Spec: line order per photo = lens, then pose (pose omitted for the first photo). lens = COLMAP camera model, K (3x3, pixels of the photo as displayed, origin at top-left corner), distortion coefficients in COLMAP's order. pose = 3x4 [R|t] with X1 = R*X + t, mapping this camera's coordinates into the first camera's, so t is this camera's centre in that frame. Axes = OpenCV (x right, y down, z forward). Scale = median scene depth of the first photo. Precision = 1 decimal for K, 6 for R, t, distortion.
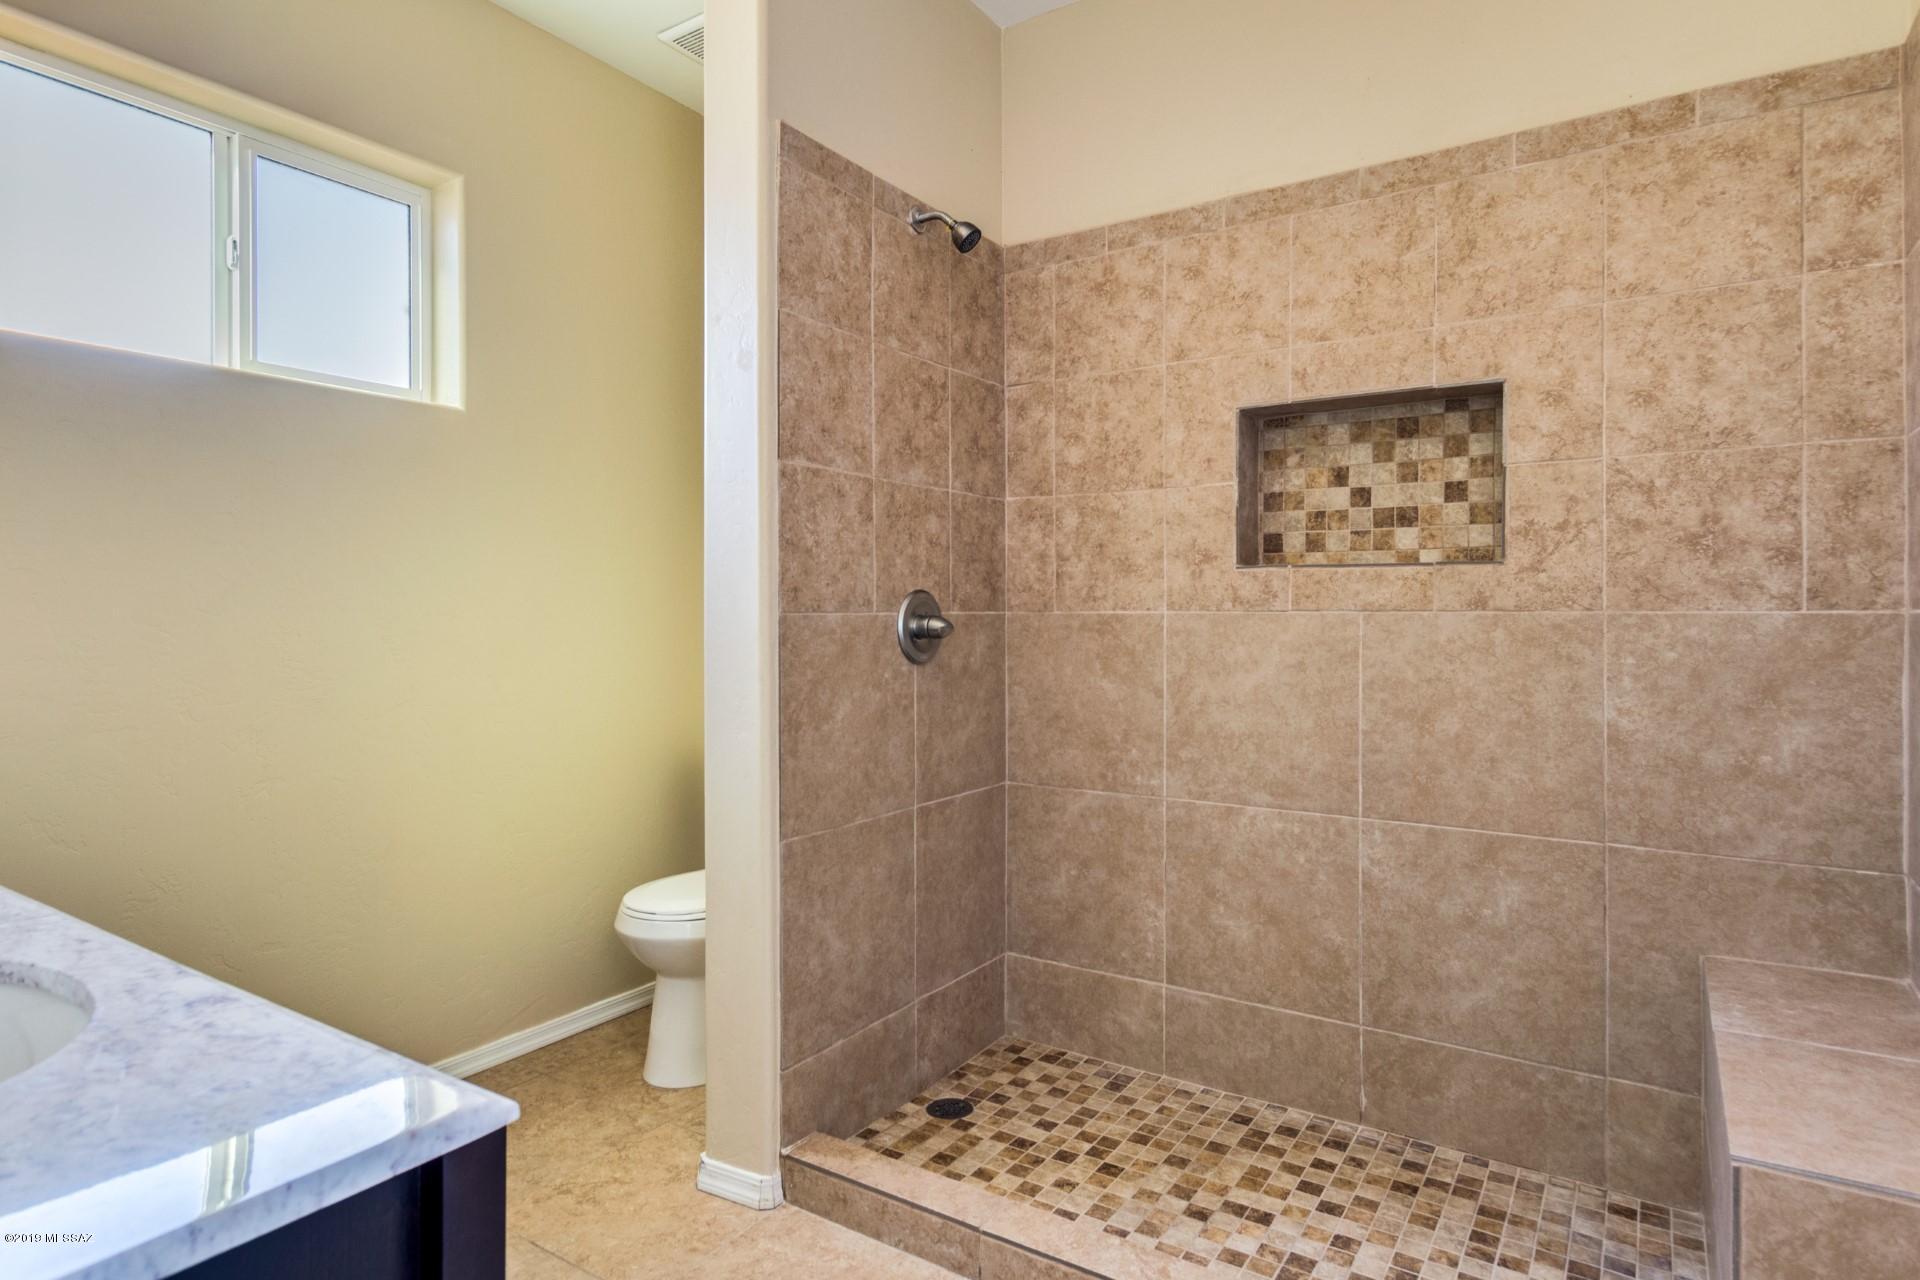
lens RADIAL K [[1044.6, 0, 961.9], [0, 1044.6, 635.9], [0, 0, 1]] dist [0.002880, 0.000977]
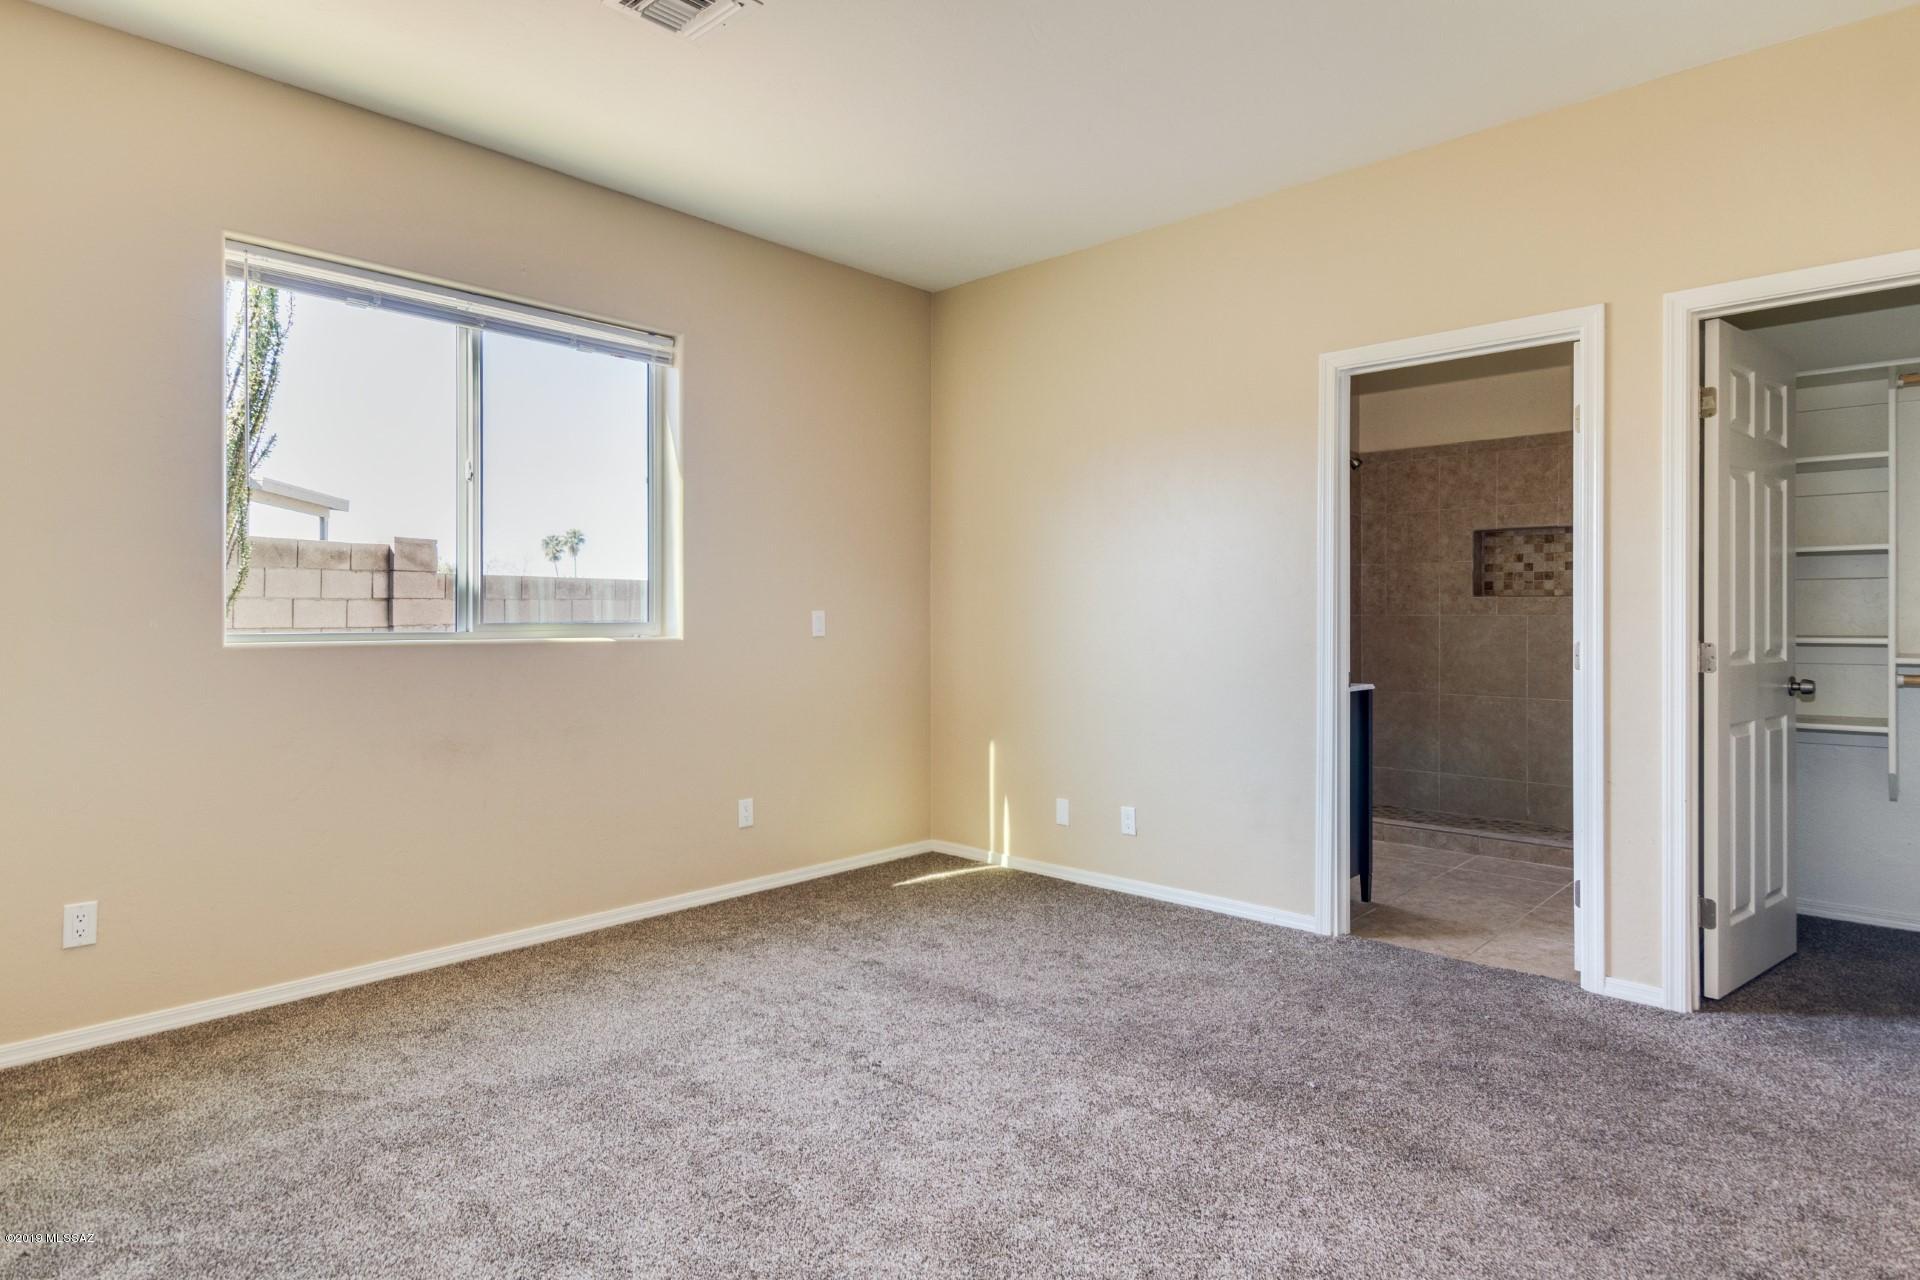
lens RADIAL K [[1044.6, 0, 952.6], [0, 1044.6, 630.0], [0, 0, 1]] dist [0.002880, 0.000977]
pose [[0.983464, 0.001597, -0.181097, -0.470616], [-0.002435, 0.999987, -0.004408, 0.024432], [0.181087, 0.004776, 0.983455, -1.556427]]
